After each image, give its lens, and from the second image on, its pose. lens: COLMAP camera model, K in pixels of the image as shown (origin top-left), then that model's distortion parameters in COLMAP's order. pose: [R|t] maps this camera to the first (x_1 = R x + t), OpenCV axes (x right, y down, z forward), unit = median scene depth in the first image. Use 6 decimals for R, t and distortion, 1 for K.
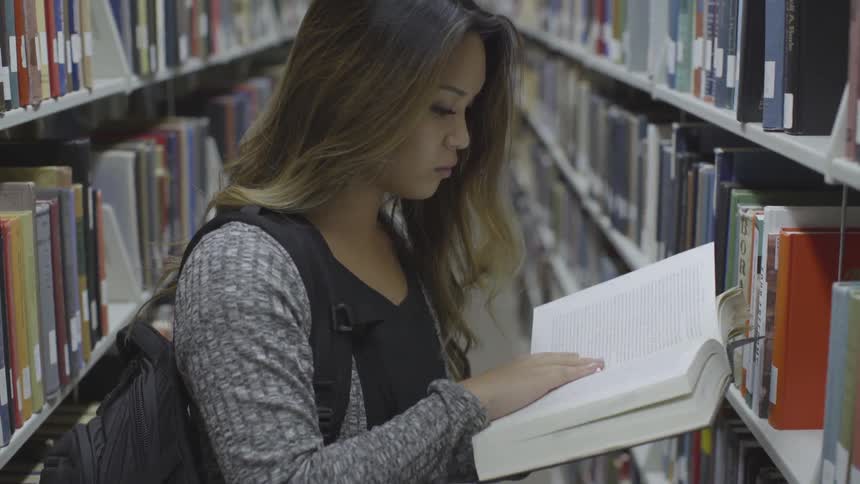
lens RADIAL K [[1257.8, 0, 430.0], [0, 1257.8, 242.0], [0, 0, 1]] dist [-0.179199, 0.123861]
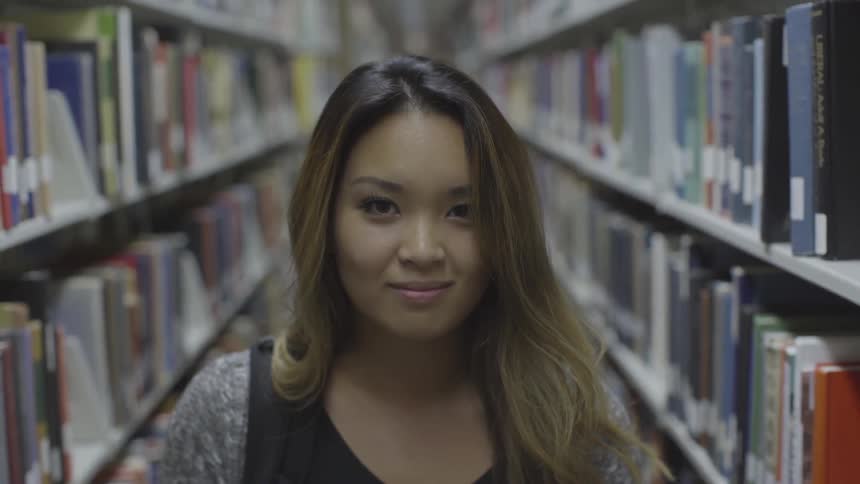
lens RADIAL K [[1257.8, 0, 430.0], [0, 1257.8, 242.0], [0, 0, 1]] dist [-0.179199, 0.123861]
pose [[0.999713, -0.022905, 0.006955, 0.000987], [0.023349, 0.997097, -0.072473, -0.033450], [-0.005274, 0.072615, 0.997346, 0.089560]]
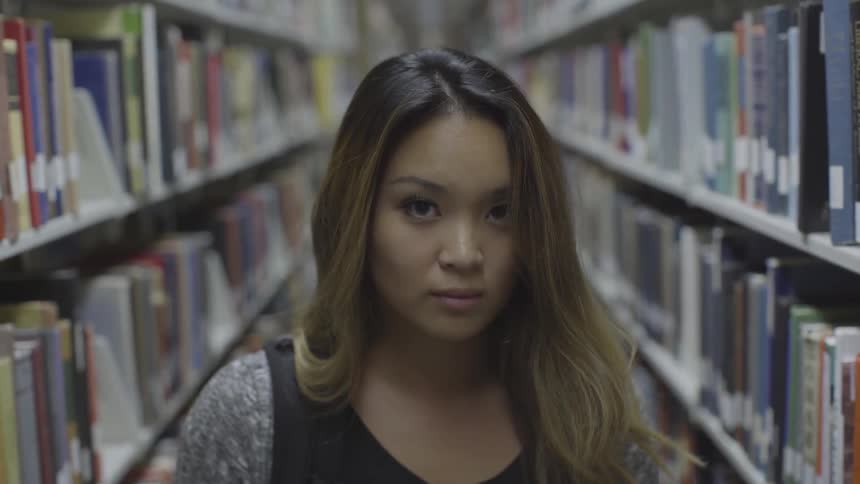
lens RADIAL K [[1257.8, 0, 430.0], [0, 1257.8, 242.0], [0, 0, 1]] dist [-0.179199, 0.123861]
pose [[0.999437, -0.032922, -0.006434, -0.009782], [0.032366, 0.996807, -0.072992, -0.030186], [0.008817, 0.072742, 0.997312, 0.098157]]
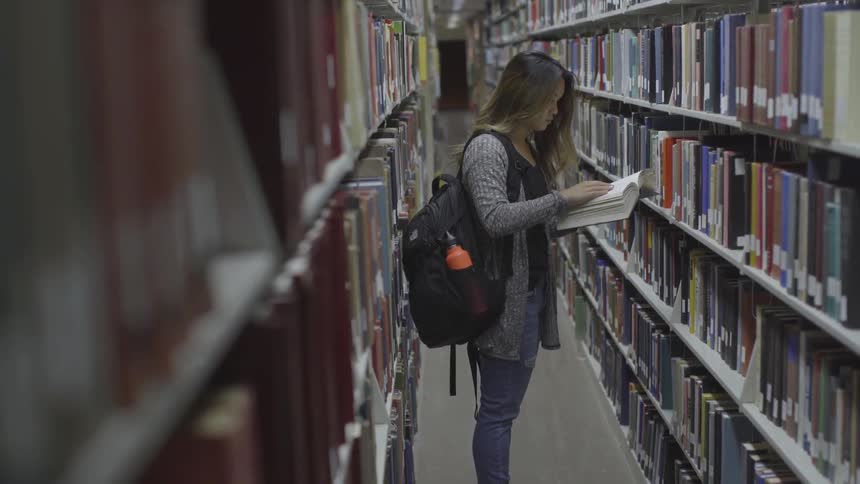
lens RADIAL K [[1257.8, 0, 430.0], [0, 1257.8, 242.0], [0, 0, 1]] dist [-0.179199, 0.123861]
pose [[0.999744, -0.020611, -0.009353, -0.194800], [0.020086, 0.998388, -0.053092, 0.307010], [0.010432, 0.052890, 0.998546, -1.552177]]
